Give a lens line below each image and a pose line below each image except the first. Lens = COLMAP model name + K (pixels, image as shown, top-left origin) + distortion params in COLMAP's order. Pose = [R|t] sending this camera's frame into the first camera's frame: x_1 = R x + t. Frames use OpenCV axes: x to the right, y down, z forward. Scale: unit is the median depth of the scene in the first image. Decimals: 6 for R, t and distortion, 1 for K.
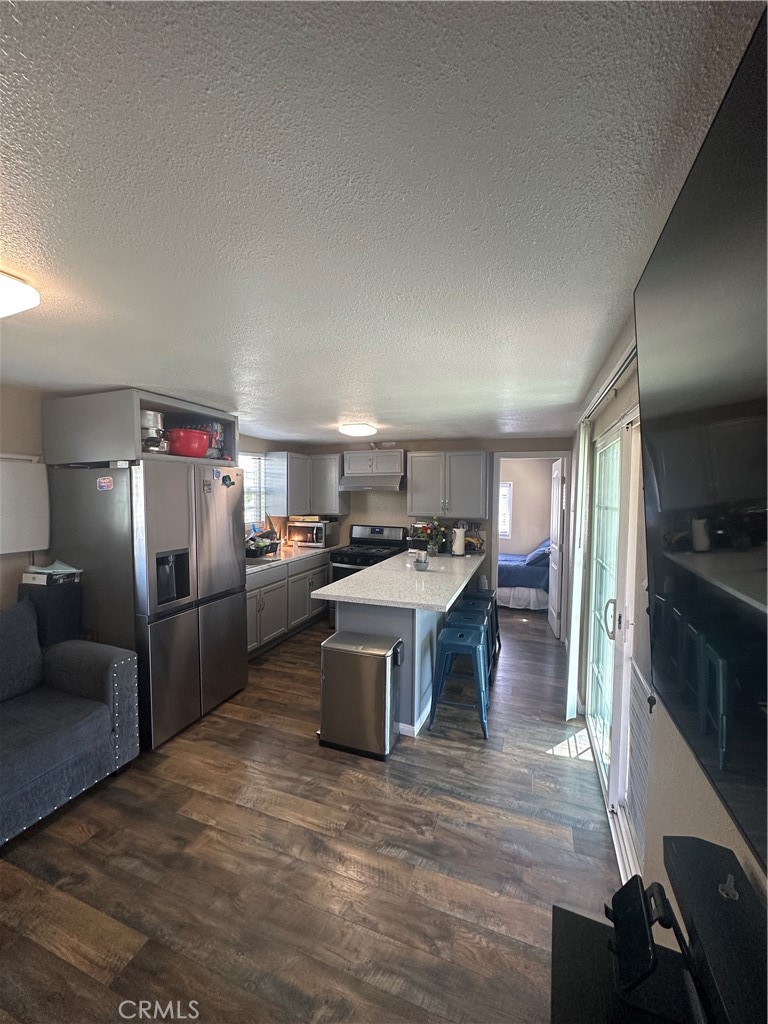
lens RADIAL K [[406.4, 0, 381.4], [0, 406.4, 512.9], [0, 0, 1]] dist [-0.000809, -0.000141]
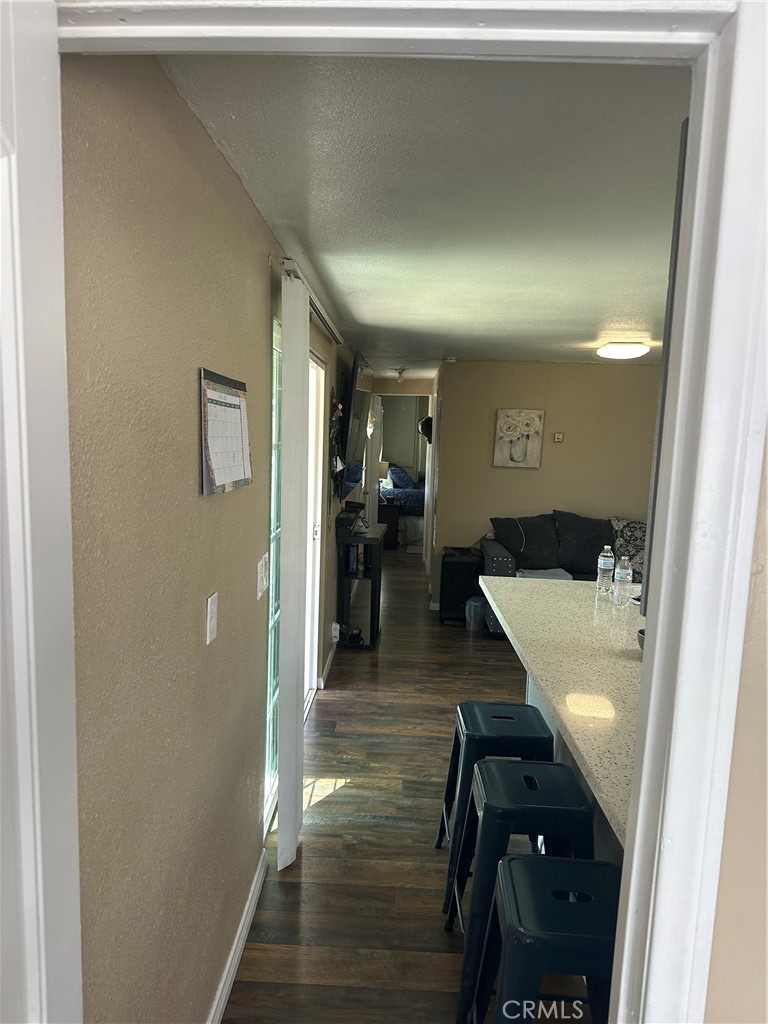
lens RADIAL K [[714.1, 0, 382.1], [0, 714.1, 517.6], [0, 0, 1]] dist [0.006291, -0.000029]
pose [[-0.943833, -0.008301, -0.330317, 0.667901], [-0.068104, 0.983106, 0.169893, -0.088752], [0.323327, 0.182847, -0.928454, 1.839833]]
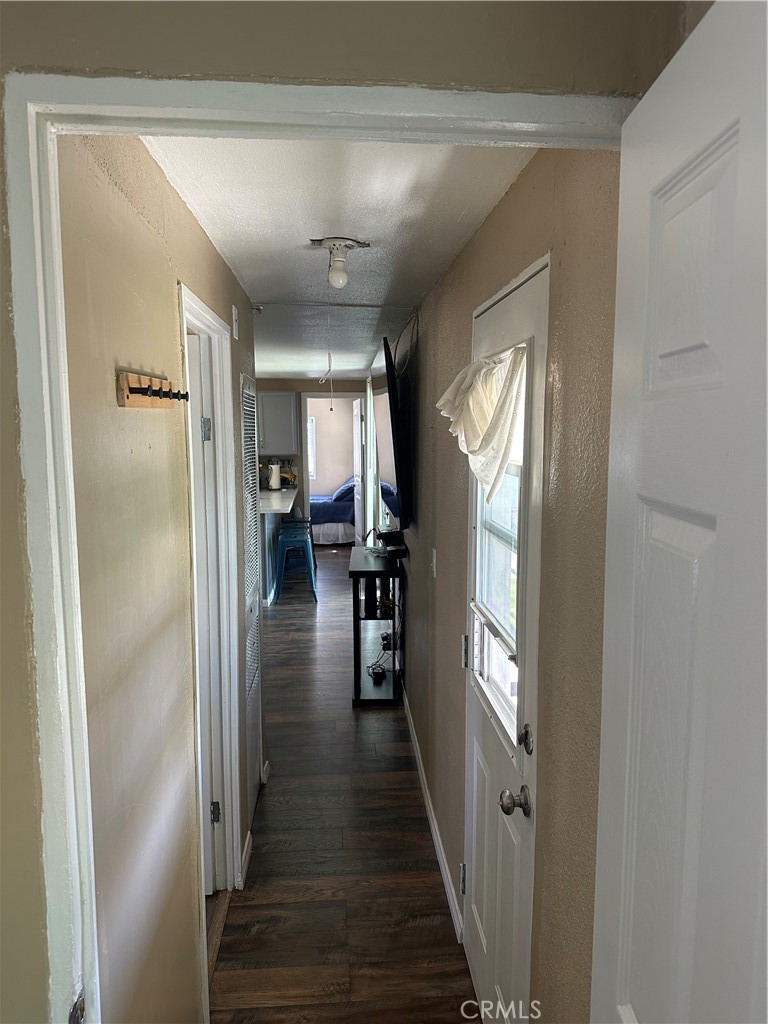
lens RADIAL K [[714.1, 0, 384.2], [0, 714.1, 512.6], [0, 0, 1]] dist [0.006291, -0.000029]
pose [[0.908510, -0.067298, 0.412408, -0.510899], [0.037615, 0.996110, 0.079685, 0.037904], [-0.416167, -0.056882, 0.907507, -1.294989]]
